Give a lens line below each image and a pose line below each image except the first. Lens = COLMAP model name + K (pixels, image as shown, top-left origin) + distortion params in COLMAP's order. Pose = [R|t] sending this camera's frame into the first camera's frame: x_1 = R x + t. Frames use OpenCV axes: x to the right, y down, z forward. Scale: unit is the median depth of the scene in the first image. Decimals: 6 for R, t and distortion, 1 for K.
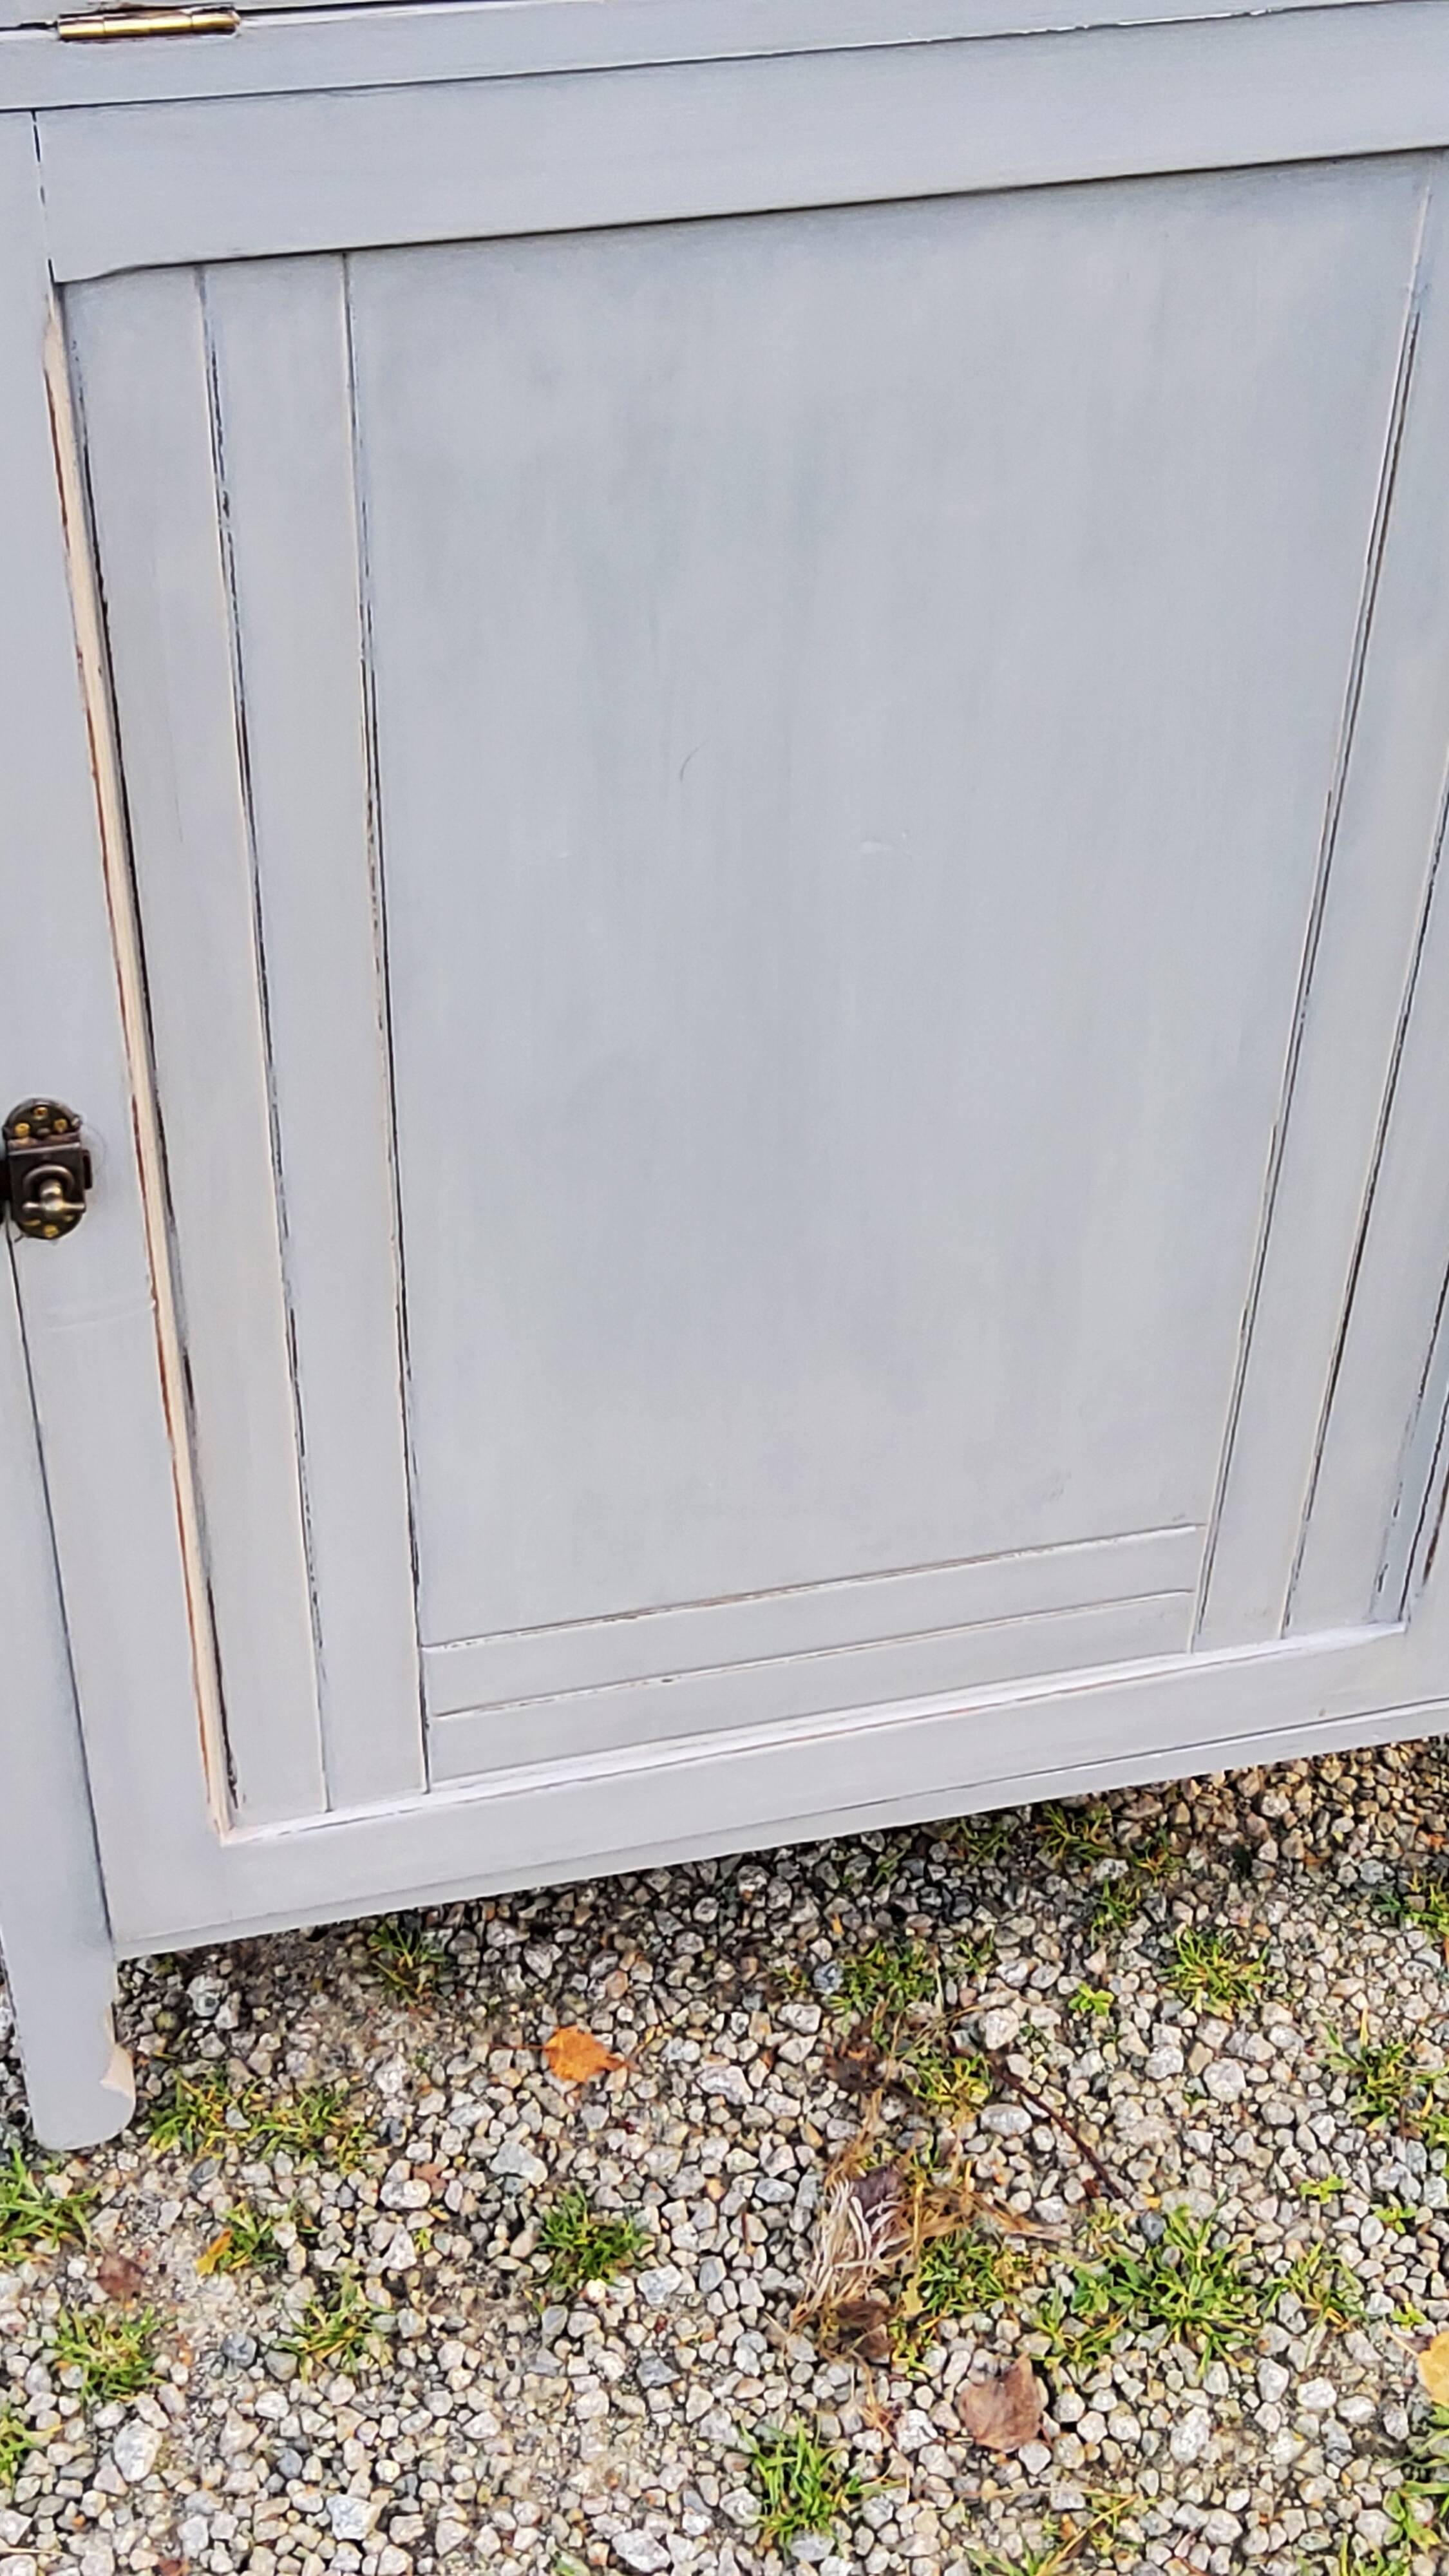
lens RADIAL K [[3835.2, 0, 746.5], [0, 3835.2, 1270.6], [0, 0, 1]] dist [0.198855, -0.586778]
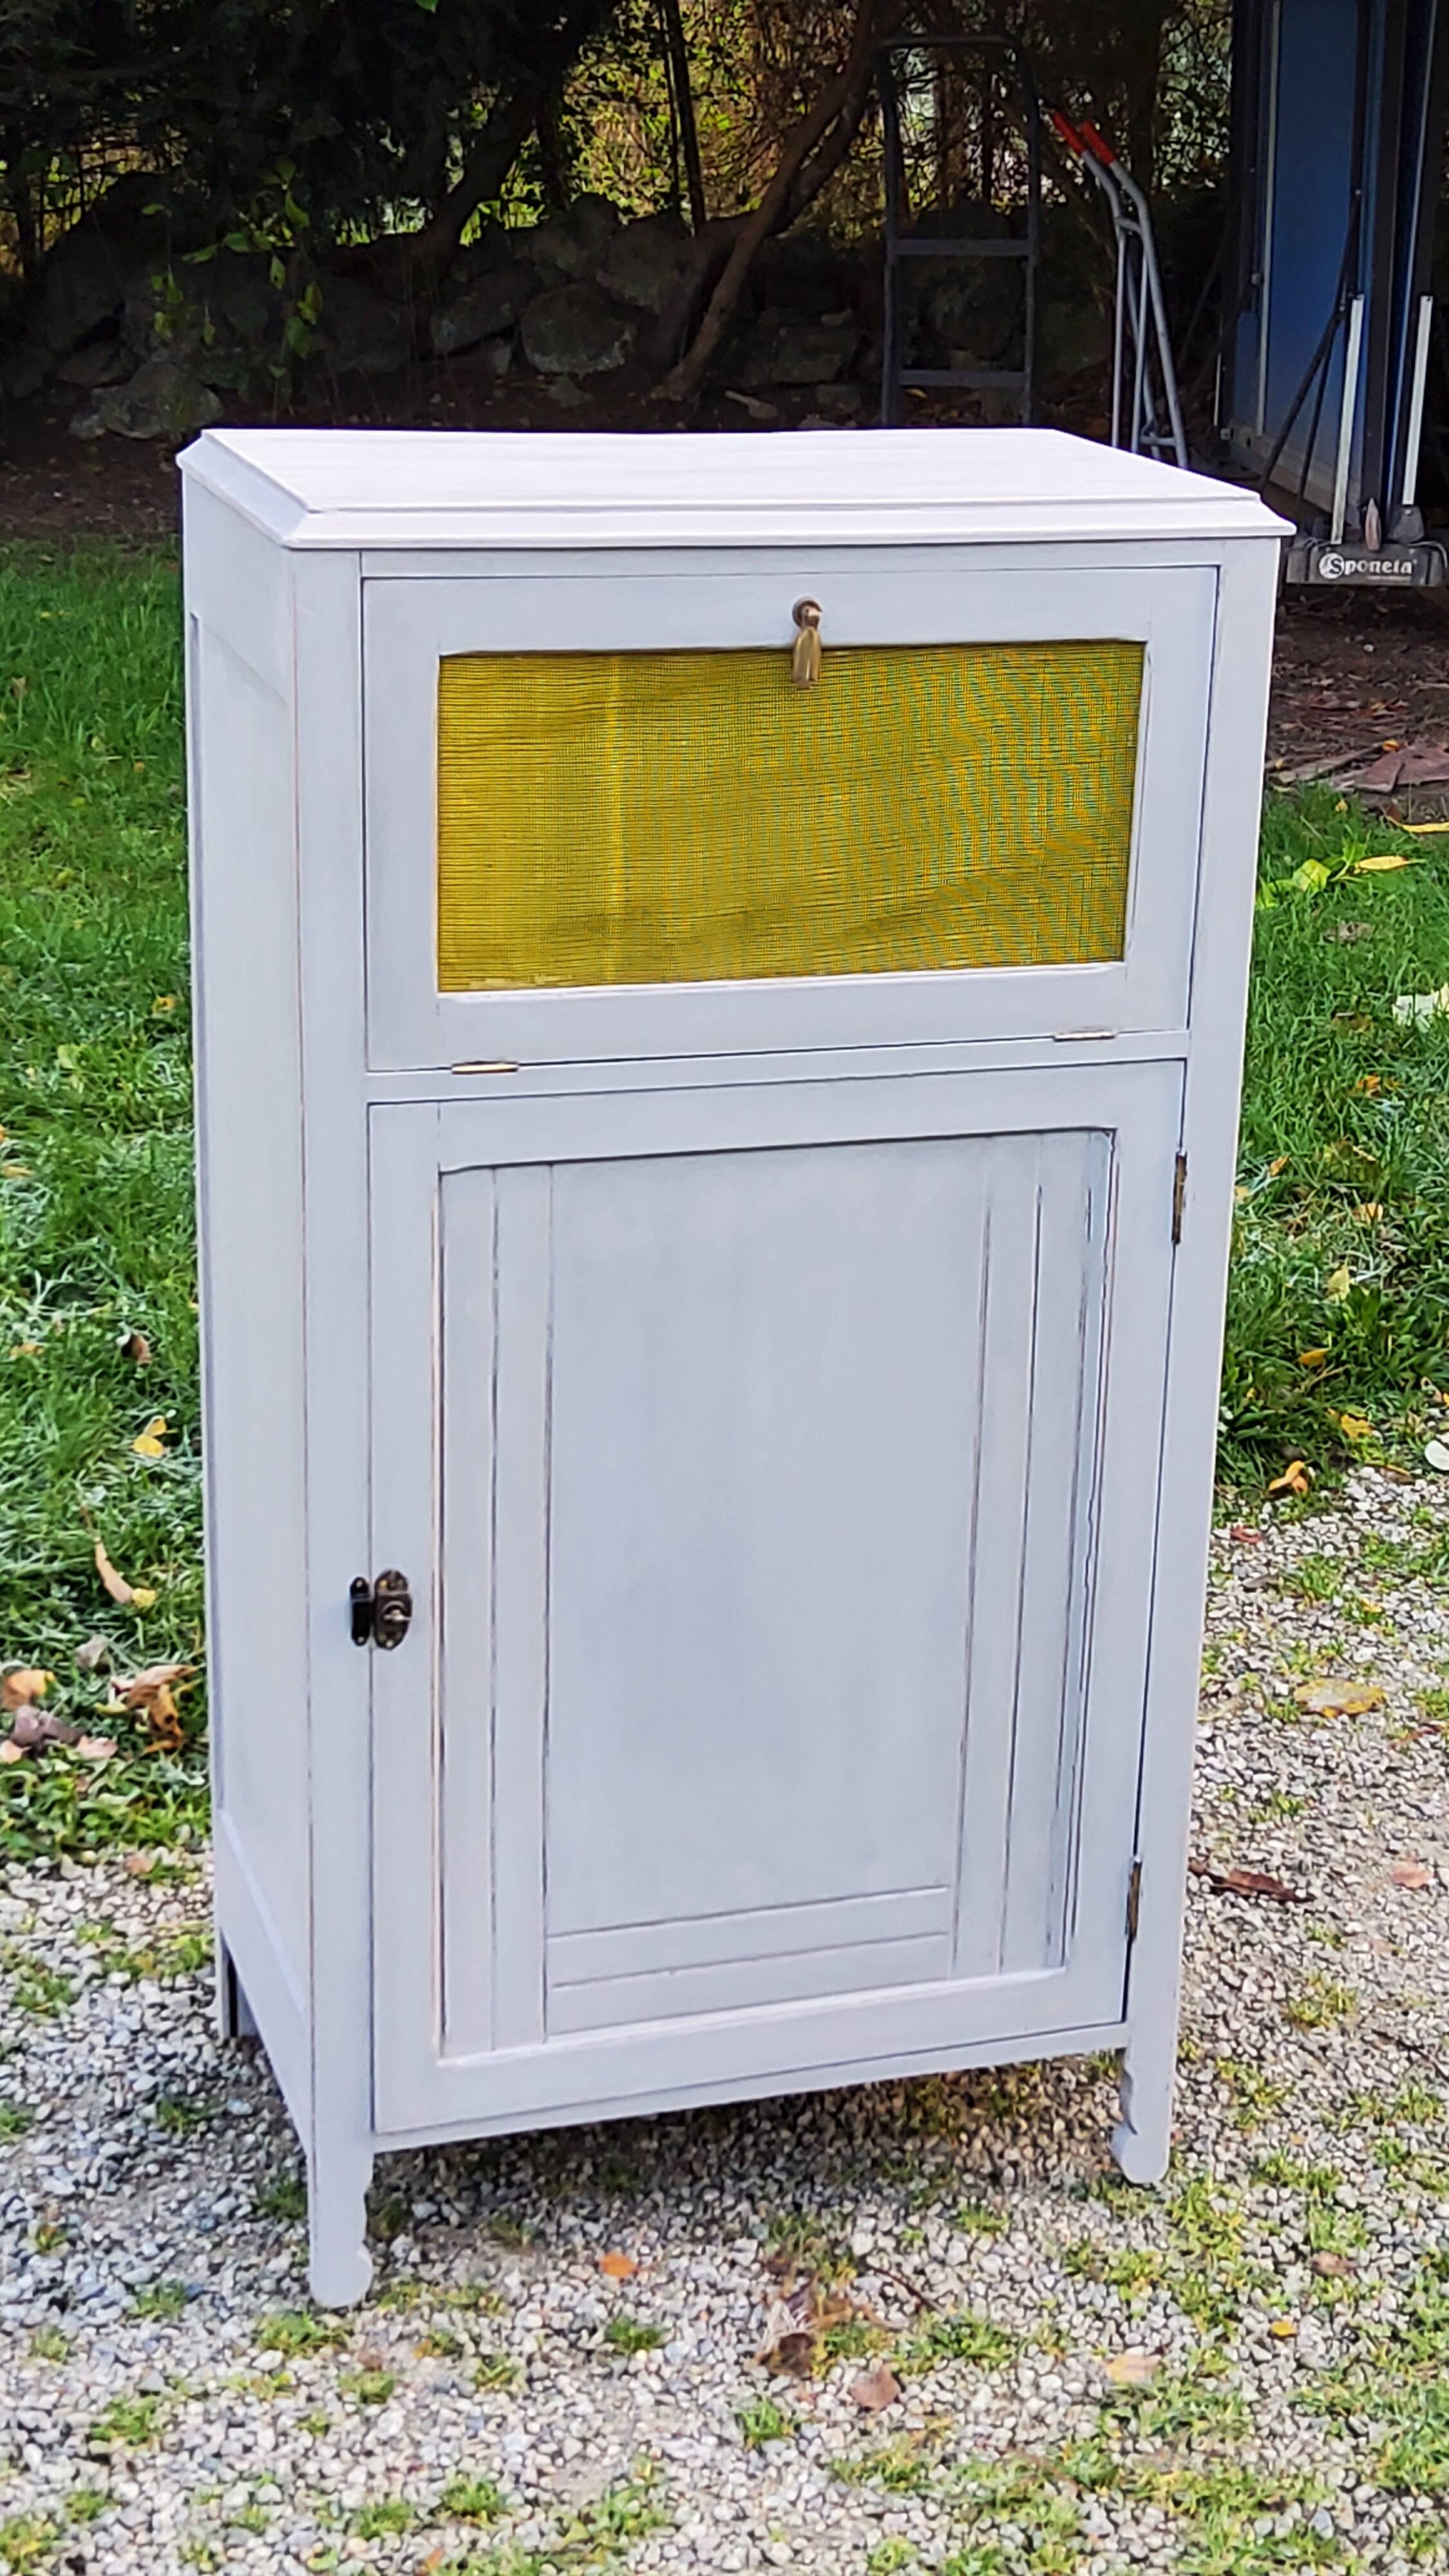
lens RADIAL K [[3787.3, 0, 737.7], [0, 3787.3, 1278.9], [0, 0, 1]] dist [0.205406, -0.613395]
pose [[0.997406, -0.025272, 0.067393, -0.096917], [0.051389, 0.905624, -0.420955, 0.536937], [-0.050395, 0.423327, 0.904574, -0.755911]]
